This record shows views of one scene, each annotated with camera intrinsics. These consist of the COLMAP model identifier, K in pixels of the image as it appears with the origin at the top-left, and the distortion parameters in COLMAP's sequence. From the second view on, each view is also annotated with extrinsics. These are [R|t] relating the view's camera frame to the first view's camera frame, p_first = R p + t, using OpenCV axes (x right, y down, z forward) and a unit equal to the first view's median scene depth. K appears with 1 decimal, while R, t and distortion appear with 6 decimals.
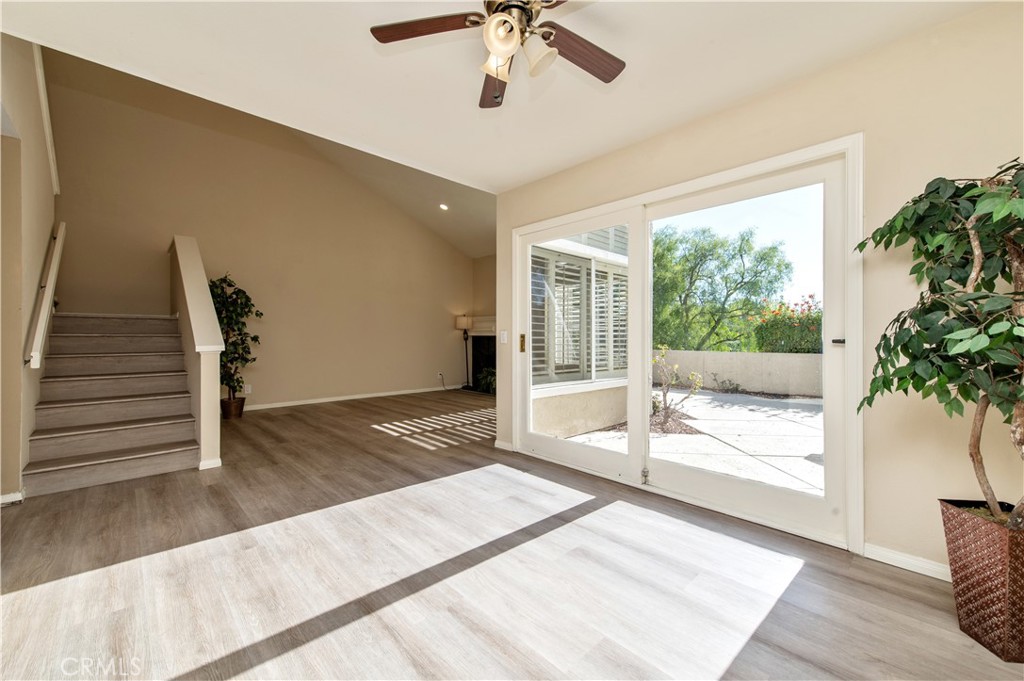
lens RADIAL K [[401.7, 0, 509.3], [0, 401.7, 338.9], [0, 0, 1]] dist [0.016454, -0.002916]
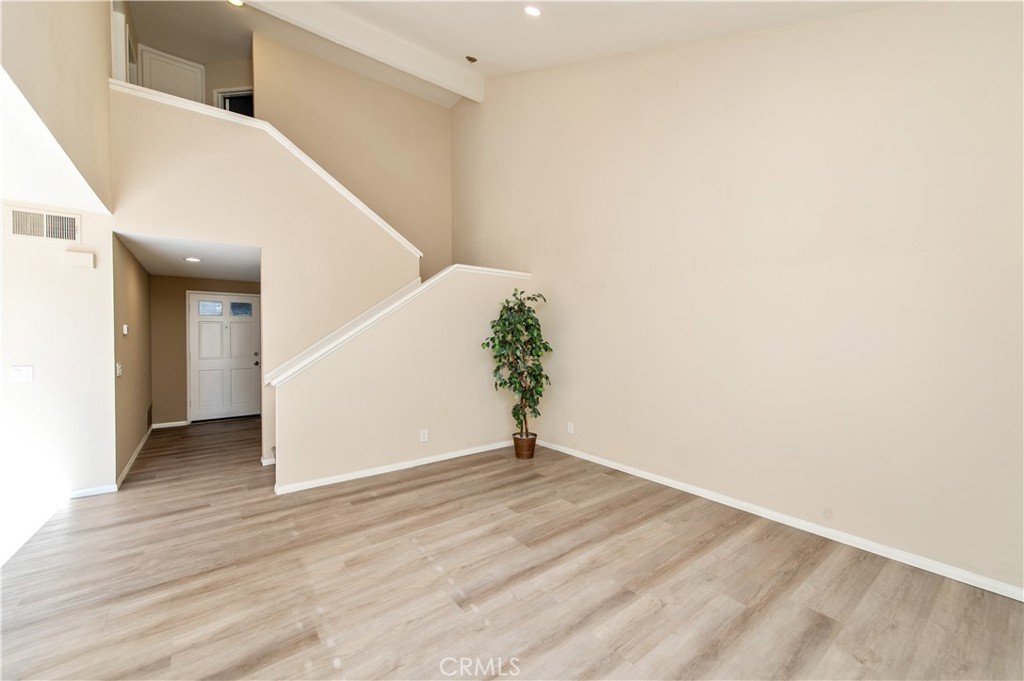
lens RADIAL K [[401.7, 0, 514.5], [0, 401.7, 341.3], [0, 0, 1]] dist [0.016454, -0.002916]
pose [[-0.105320, 0.010257, -0.994385, 0.237871], [0.001194, 0.999947, 0.010188, -0.086961], [0.994438, -0.000114, -0.105327, 1.561364]]
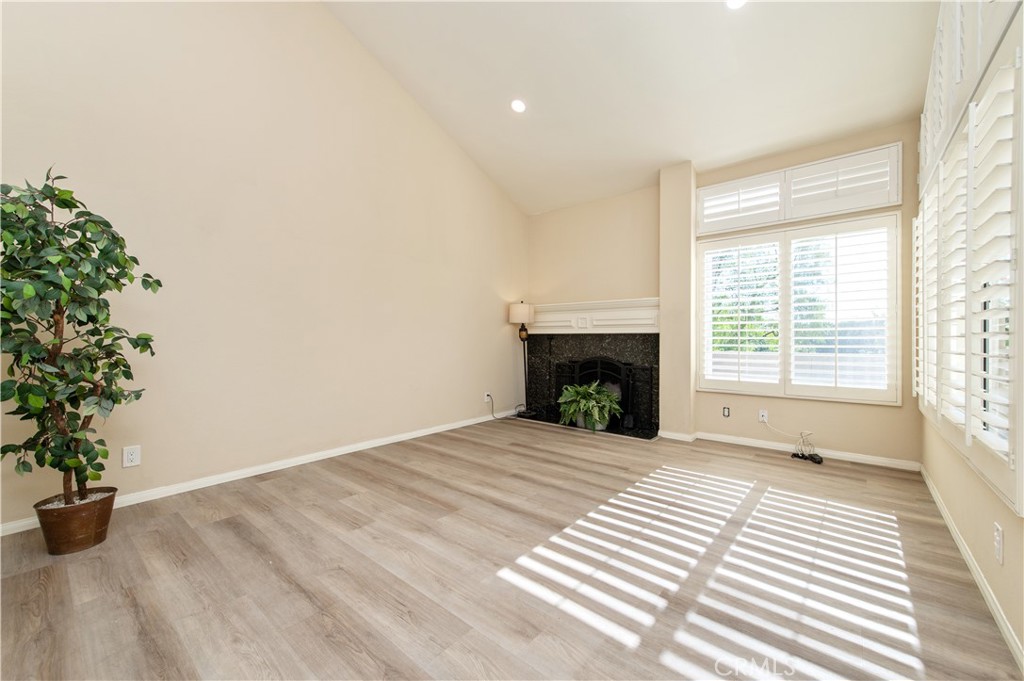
lens RADIAL K [[401.7, 0, 510.1], [0, 401.7, 341.6], [0, 0, 1]] dist [0.016454, -0.002916]
pose [[0.994060, -0.007300, 0.108590, -0.455863], [0.006369, 0.999940, 0.008918, -0.004106], [-0.108649, -0.008173, 0.994047, 0.829884]]
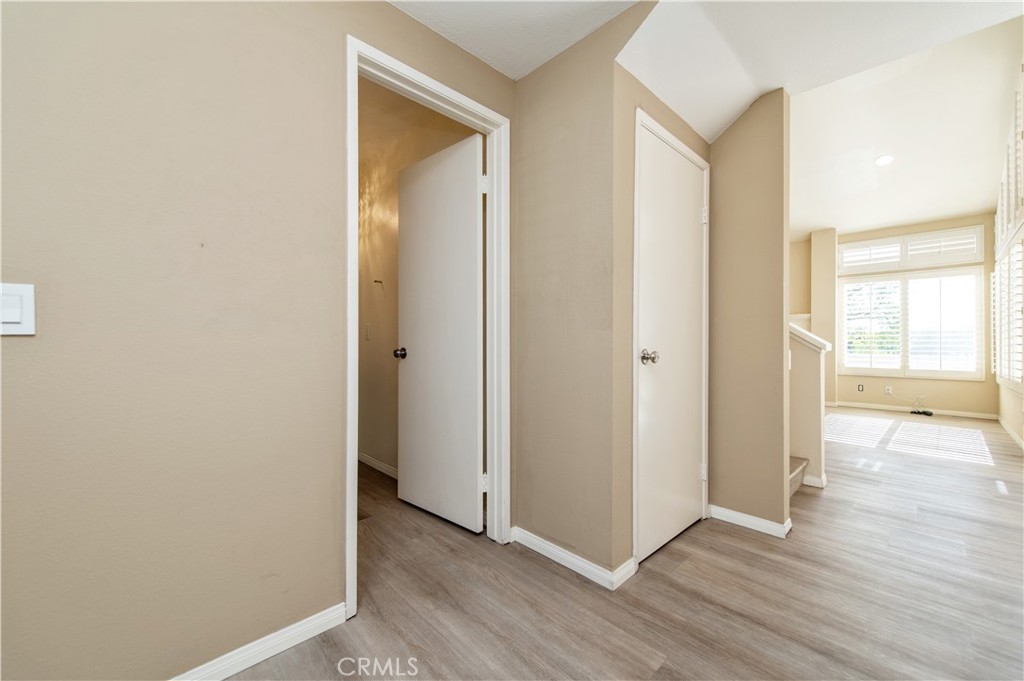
lens RADIAL K [[401.7, 0, 511.7], [0, 401.7, 340.5], [0, 0, 1]] dist [0.016454, -0.002916]
pose [[0.999866, -0.001876, 0.016270, -1.273839], [0.001924, 0.999994, -0.002921, 0.002591], [-0.016265, 0.002952, 0.999863, 0.146015]]
